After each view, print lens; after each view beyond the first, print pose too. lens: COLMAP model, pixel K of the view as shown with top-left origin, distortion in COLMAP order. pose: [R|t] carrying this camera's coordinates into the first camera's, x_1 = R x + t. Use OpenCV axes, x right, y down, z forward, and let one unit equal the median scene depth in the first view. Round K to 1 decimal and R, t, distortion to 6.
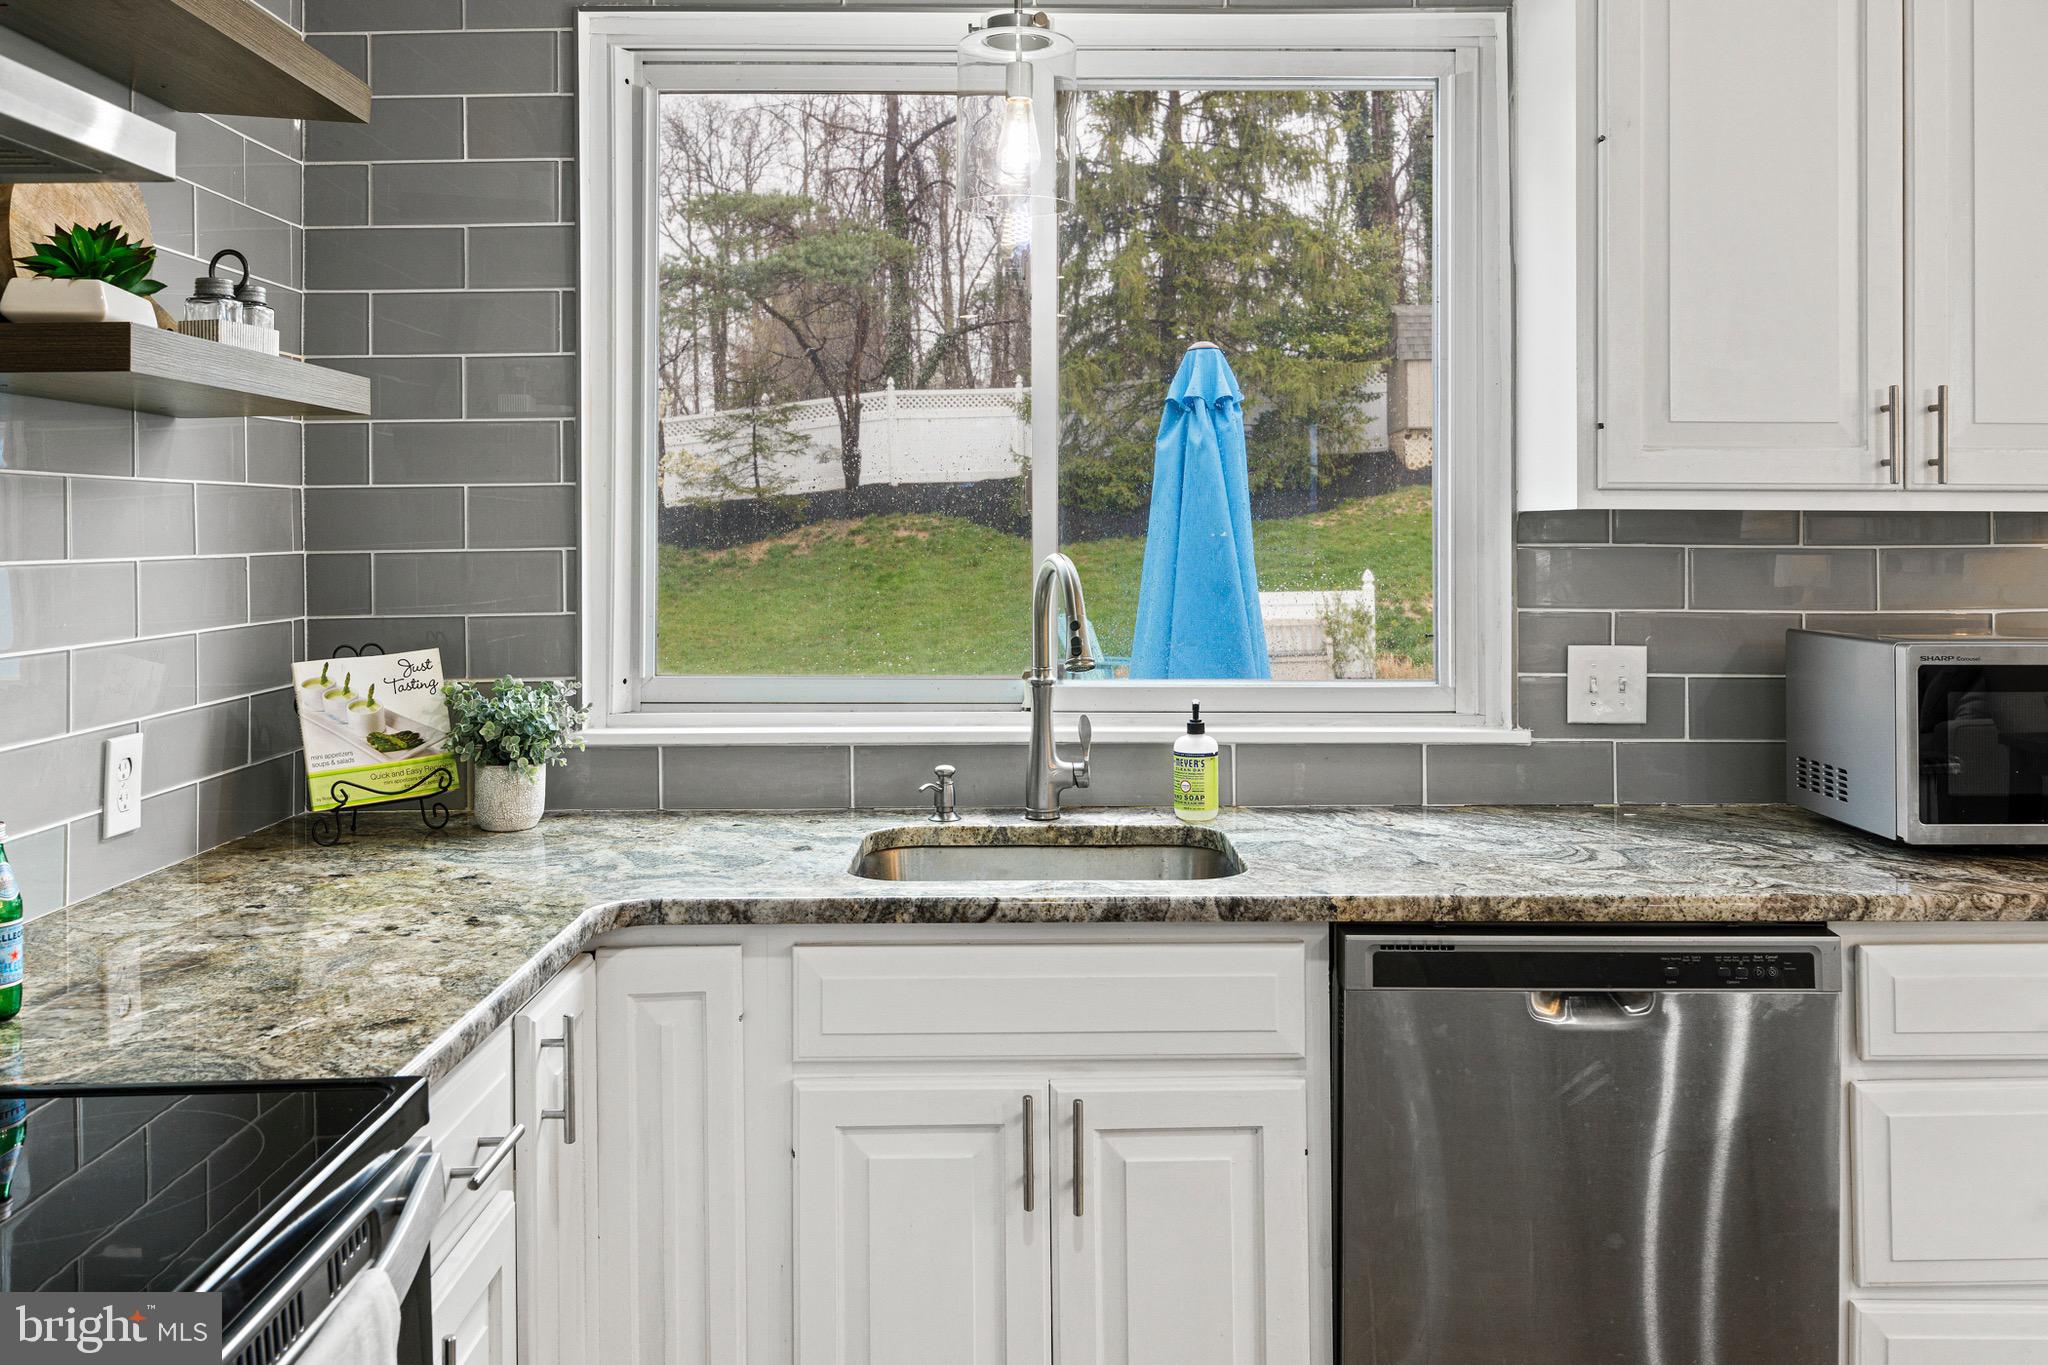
lens RADIAL K [[1634.9, 0, 1034.8], [0, 1634.9, 502.9], [0, 0, 1]] dist [0.002246, -0.002671]
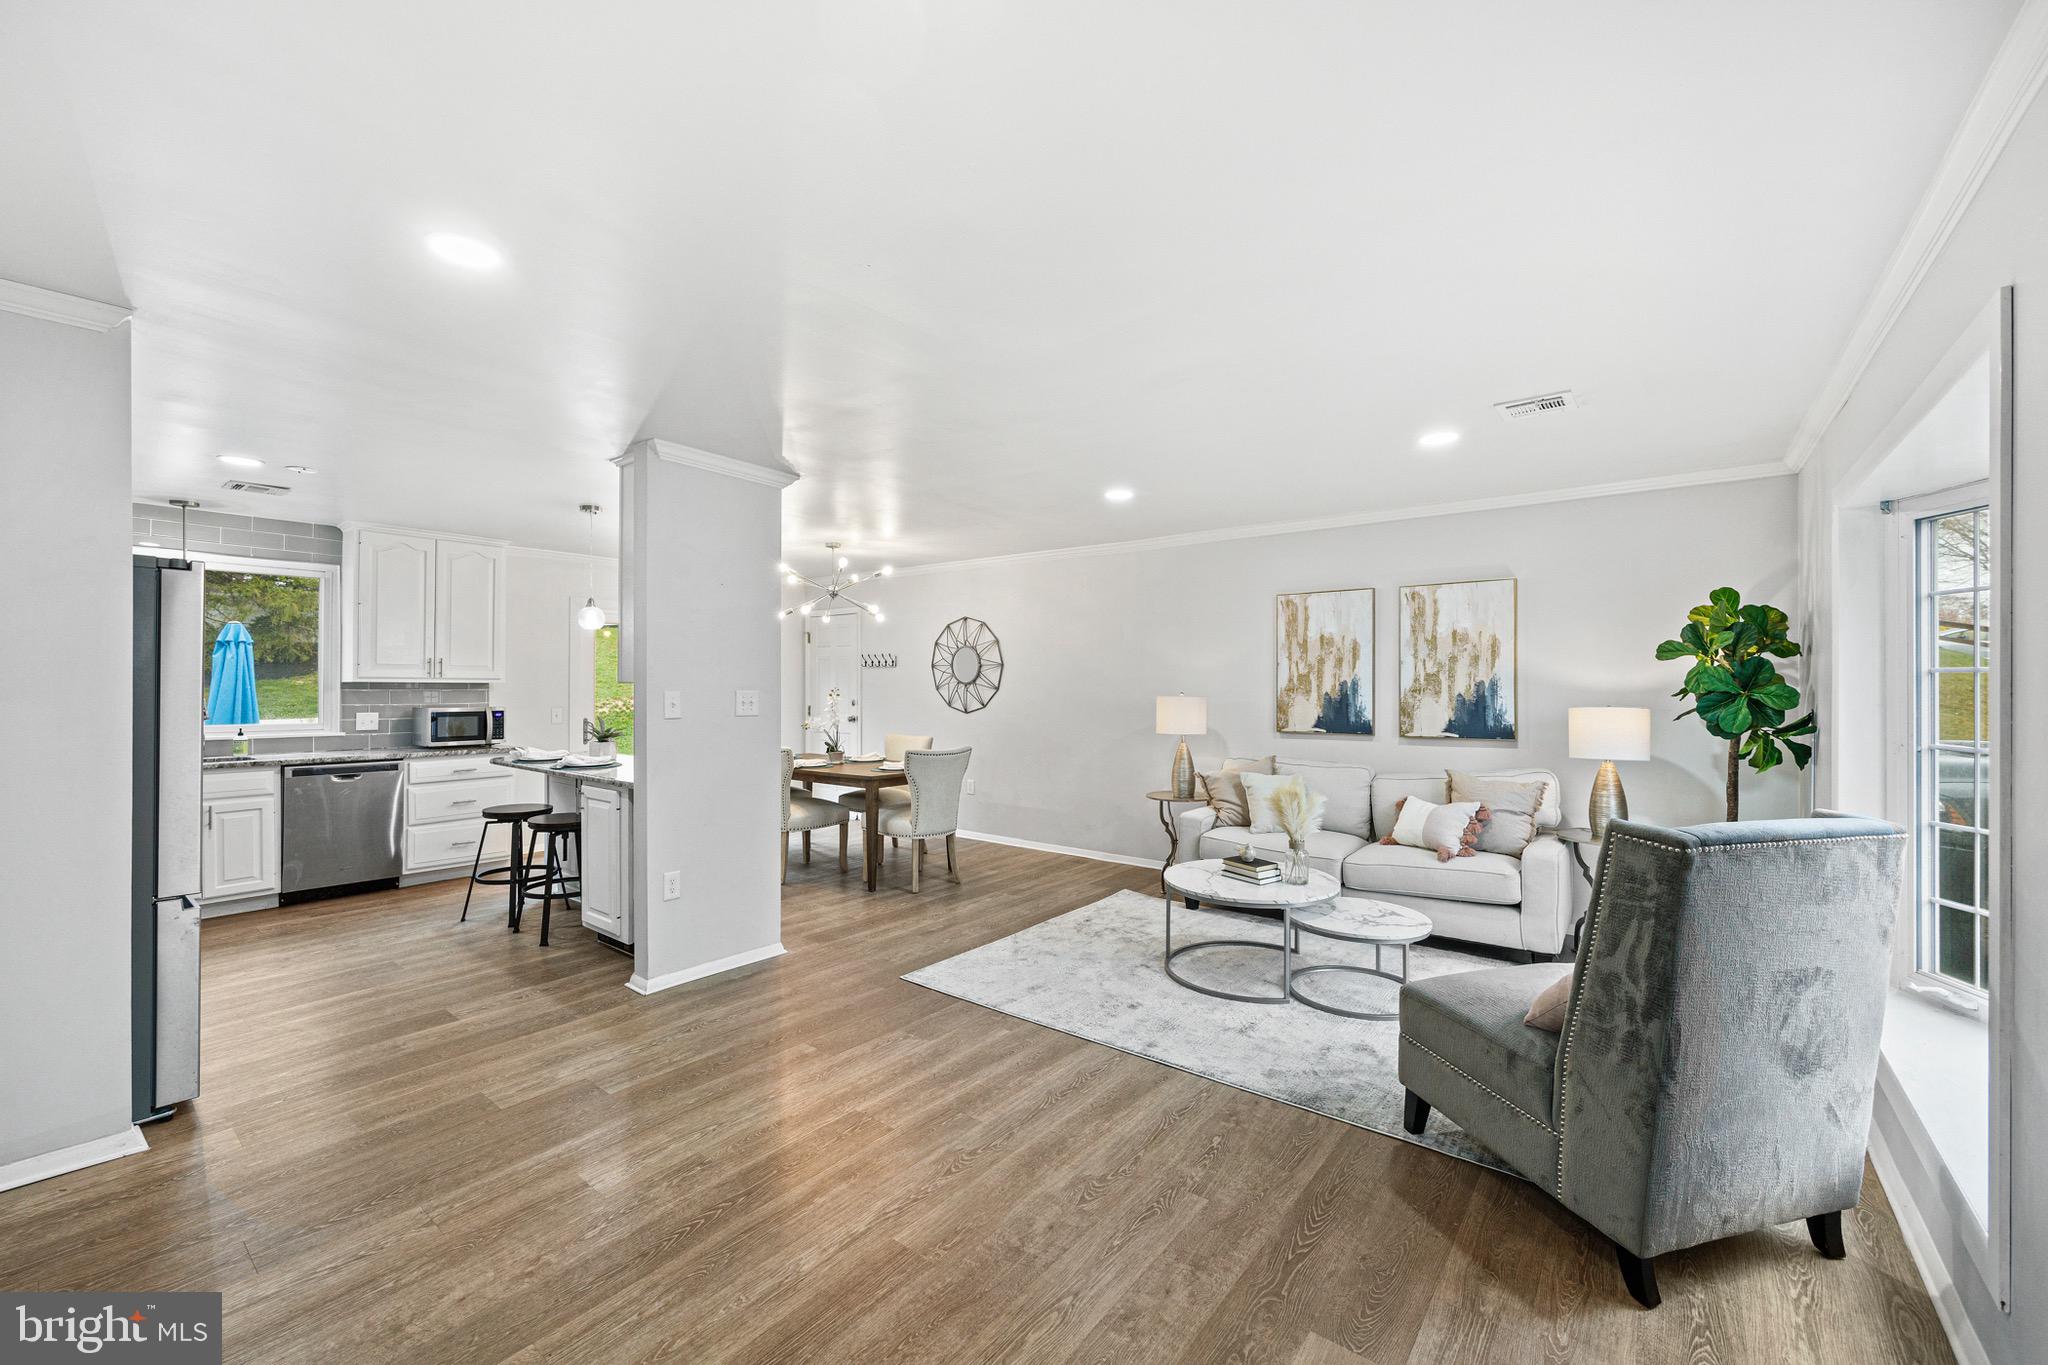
lens RADIAL K [[816.8, 0, 1018.0], [0, 816.8, 676.7], [0, 0, 1]] dist [-0.002260, -0.000131]
pose [[0.628659, 0.008976, 0.777629, -0.274659], [-0.013133, 0.999913, -0.000925, -0.032327], [-0.777570, -0.009631, 0.628722, -1.857990]]
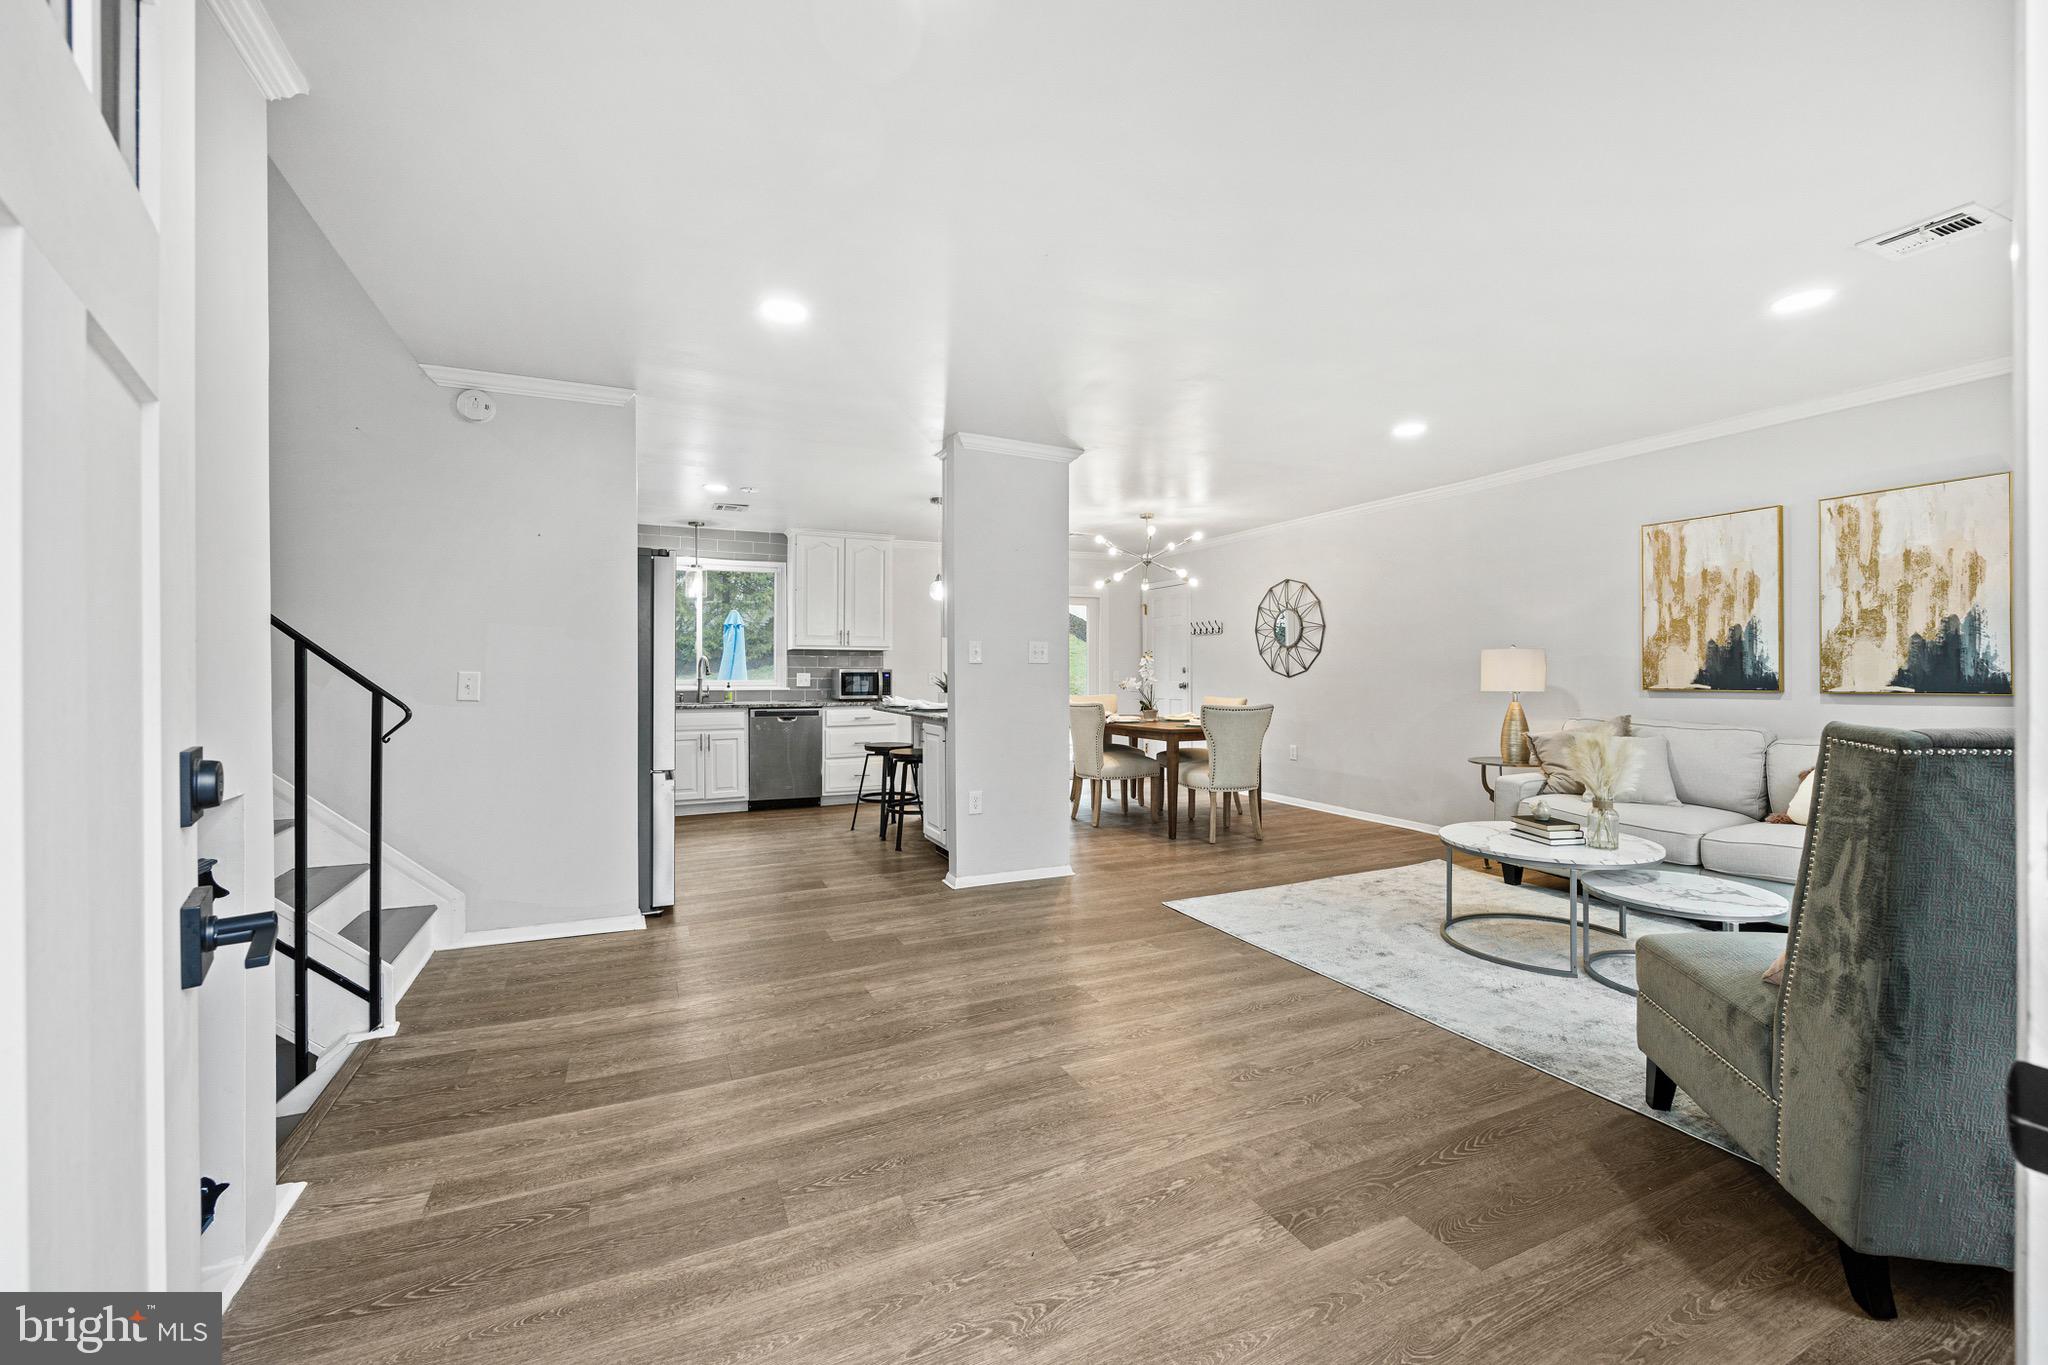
lens RADIAL K [[825.4, 0, 1021.2], [0, 825.4, 662.9], [0, 0, 1]] dist [-0.002692, -0.000056]
pose [[0.910576, 0.003375, 0.413327, -0.167727], [-0.004521, 0.999988, 0.001794, 0.045618], [-0.413316, -0.003502, 0.910581, -2.120965]]
